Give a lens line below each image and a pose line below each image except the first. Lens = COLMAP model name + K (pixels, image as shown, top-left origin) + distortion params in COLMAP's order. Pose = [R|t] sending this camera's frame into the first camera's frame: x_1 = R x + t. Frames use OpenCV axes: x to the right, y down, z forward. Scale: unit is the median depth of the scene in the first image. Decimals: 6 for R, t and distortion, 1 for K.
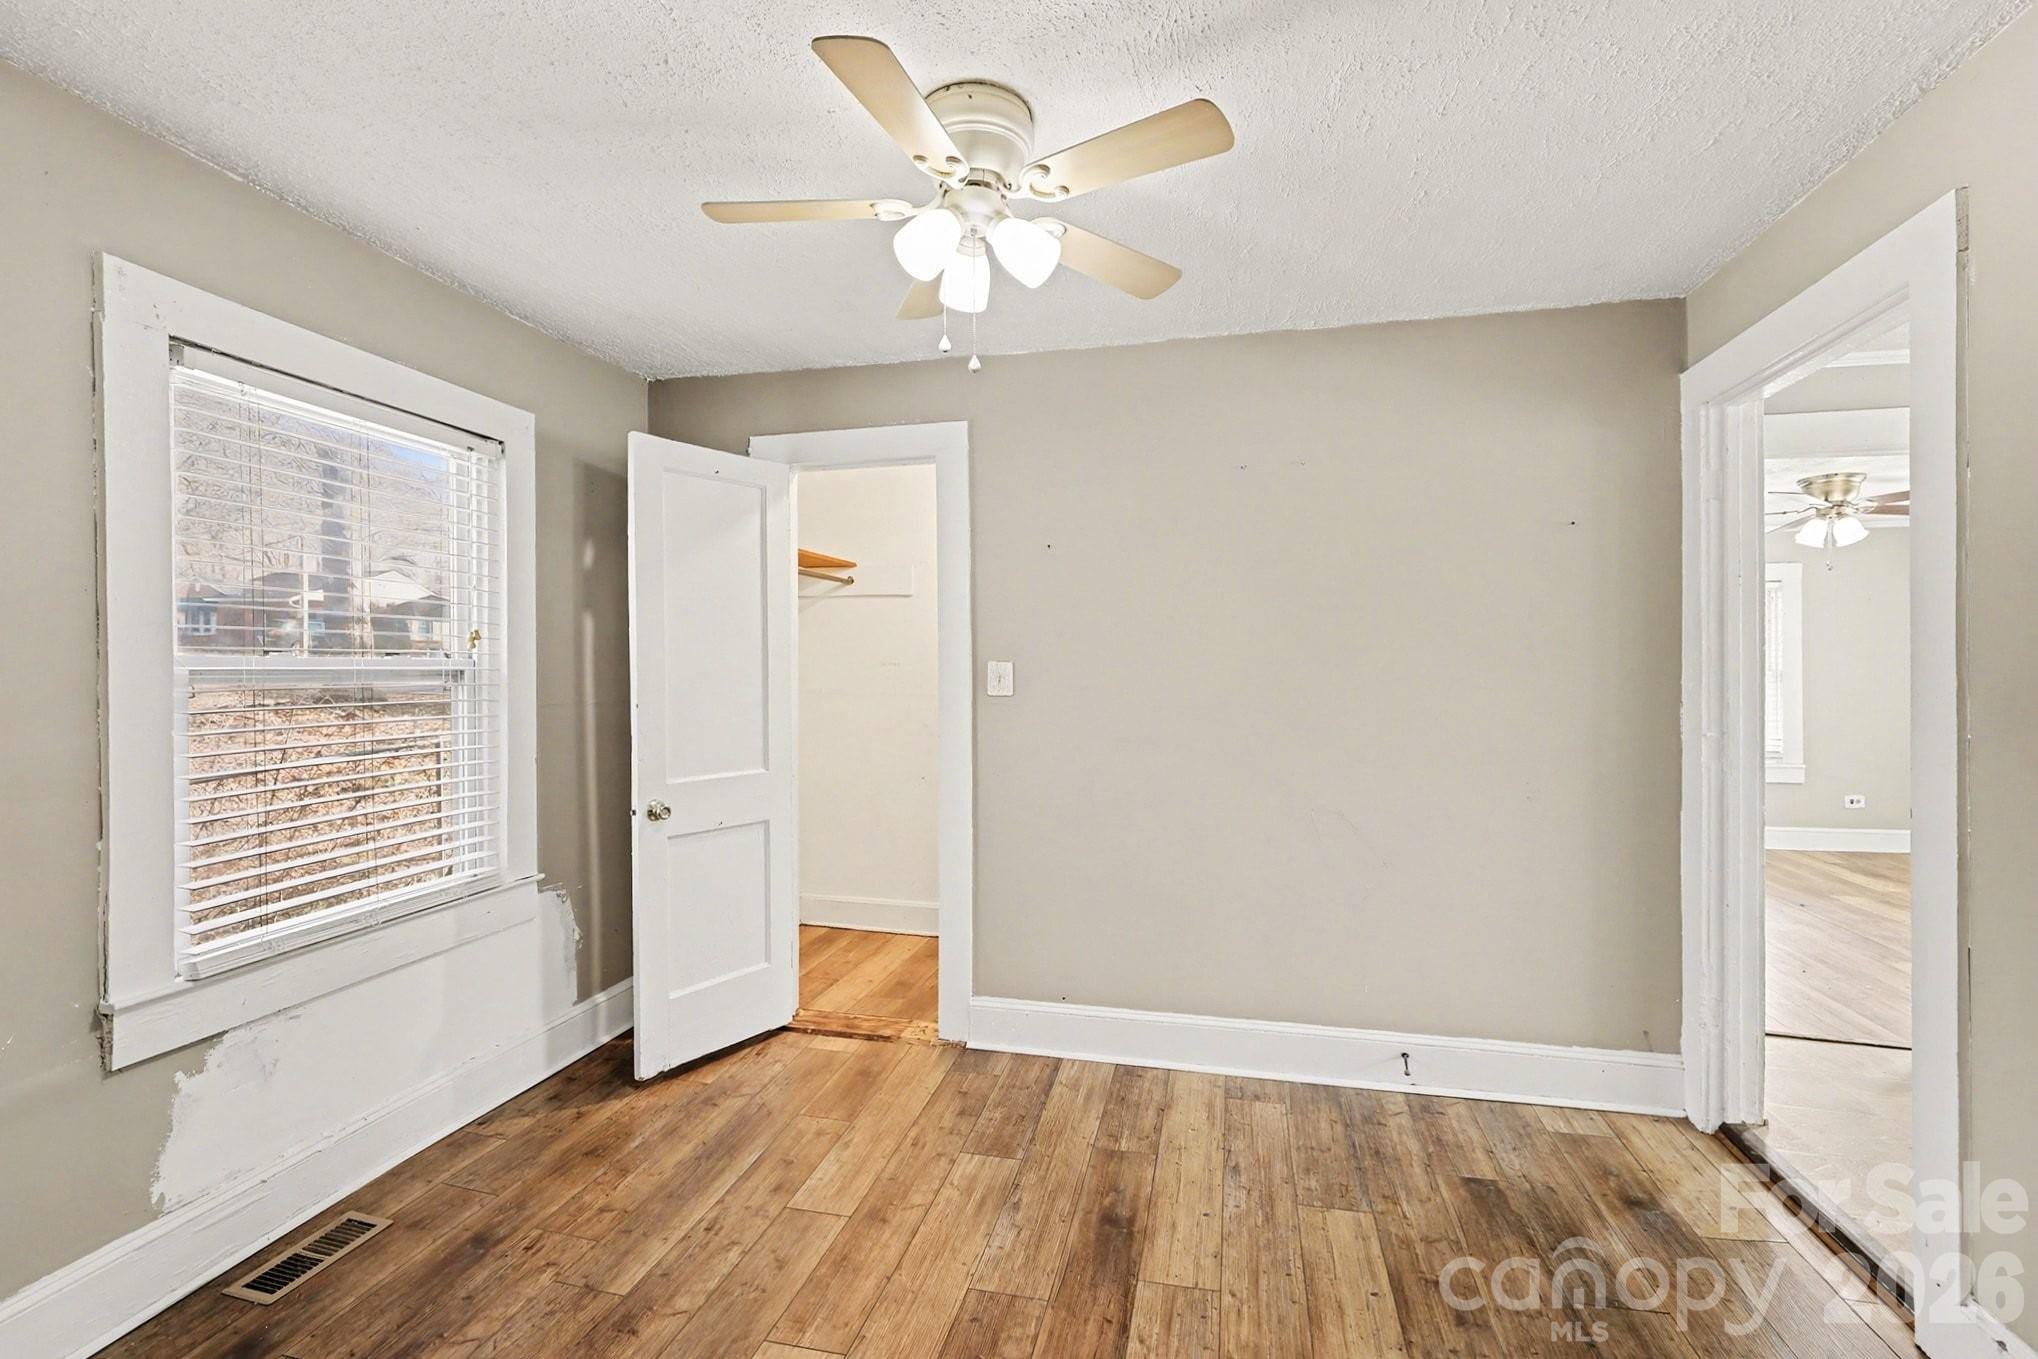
lens RADIAL K [[910.3, 0, 1023.1], [0, 910.3, 687.0], [0, 0, 1]] dist [-0.001462, -0.000410]
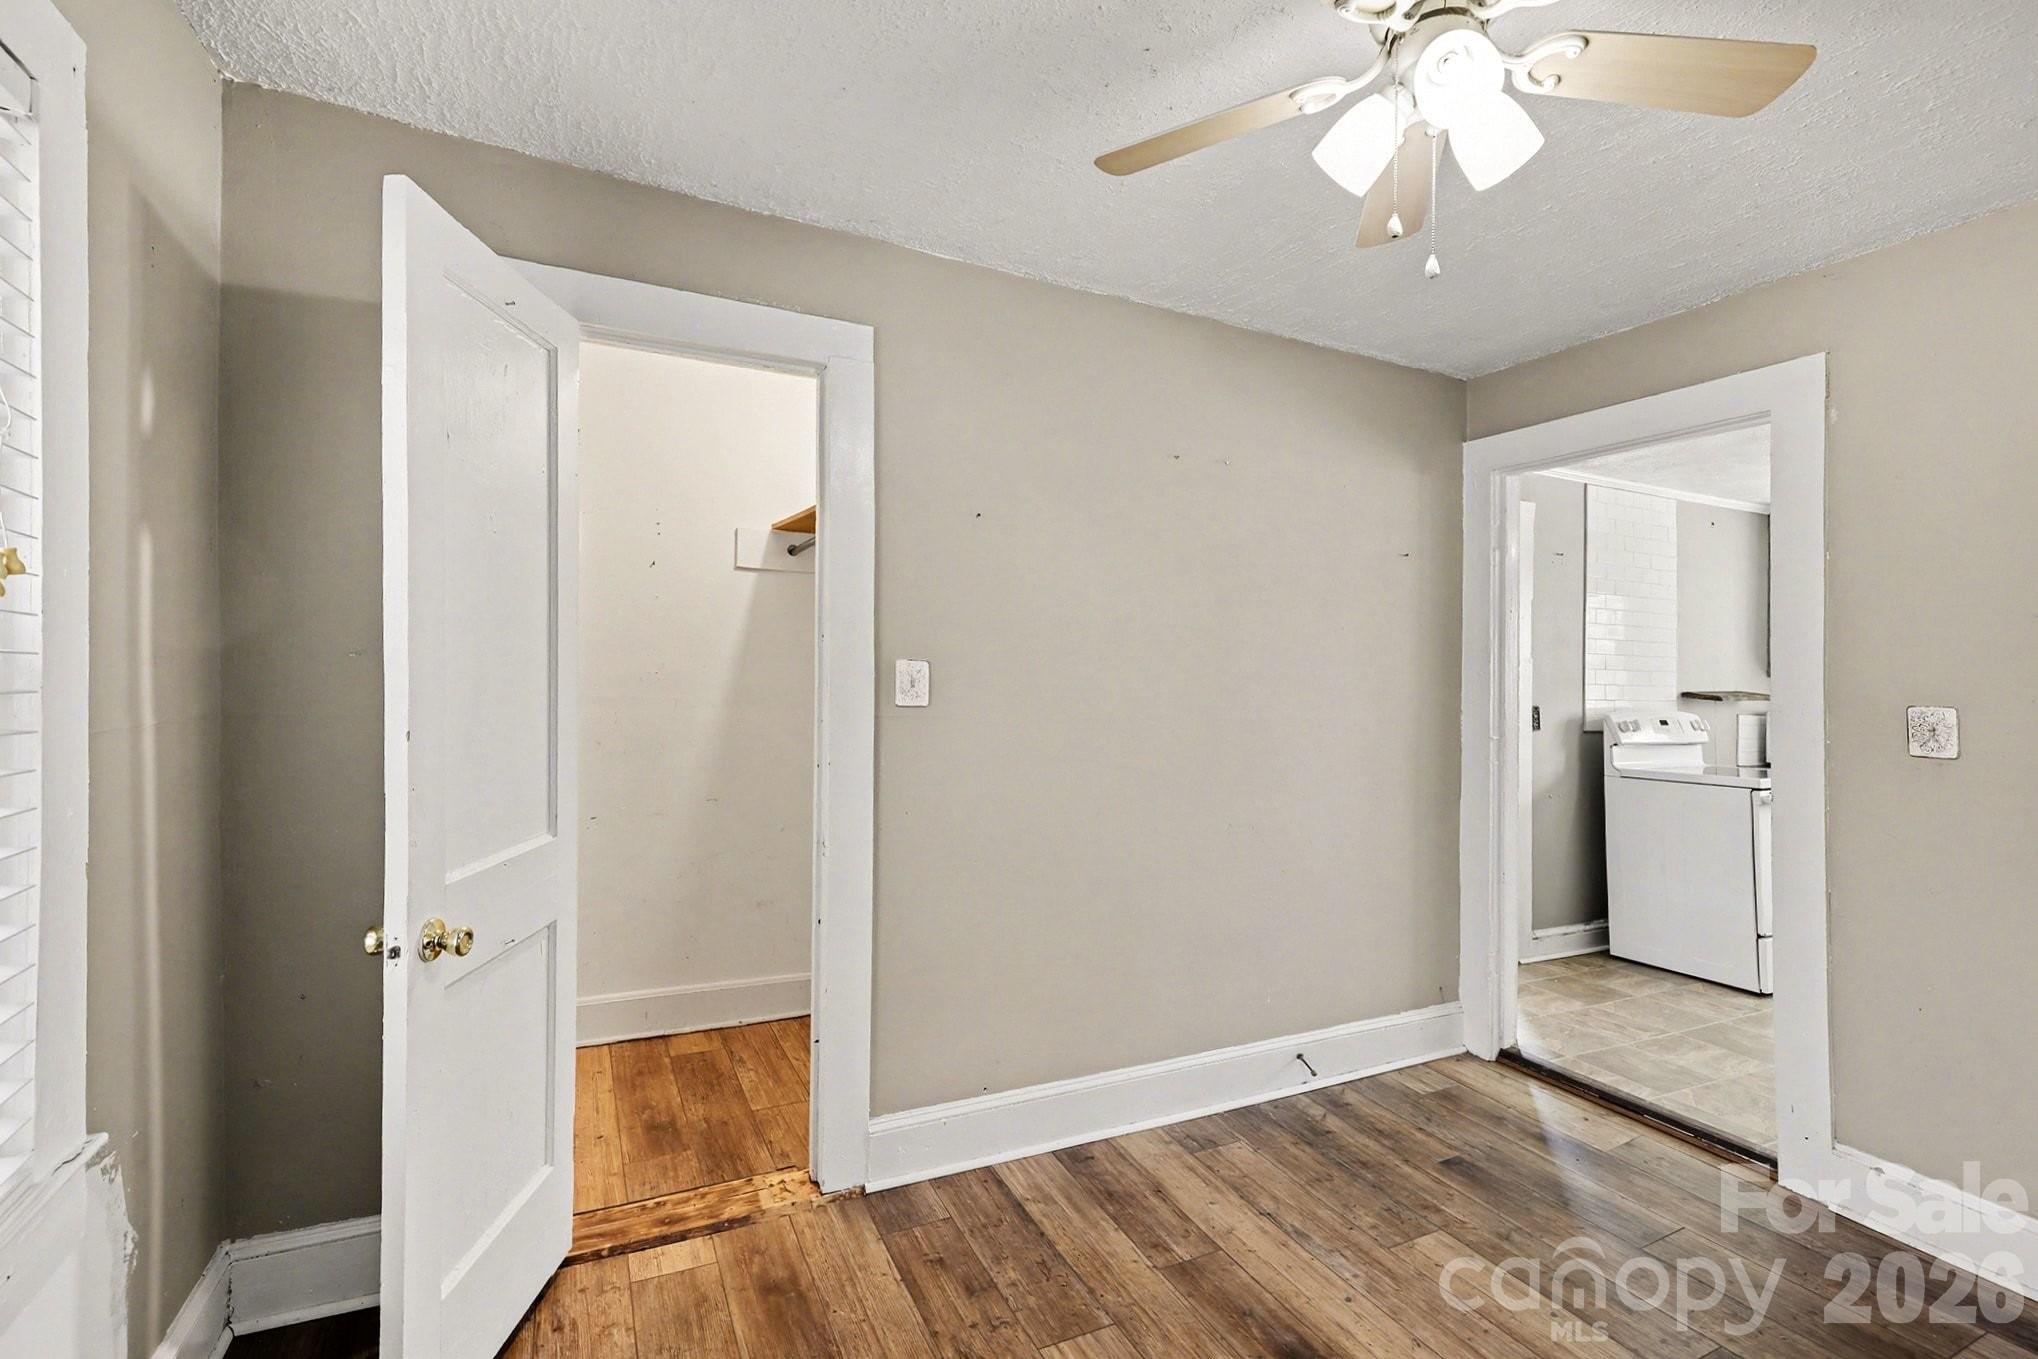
lens RADIAL K [[910.3, 0, 1020.1], [0, 910.3, 681.5], [0, 0, 1]] dist [-0.001462, -0.000410]
pose [[0.770942, 0.012432, 0.636784, -0.477479], [-0.016555, 0.999863, 0.000523, -0.013554], [-0.636690, -0.010944, 0.771042, 0.407938]]
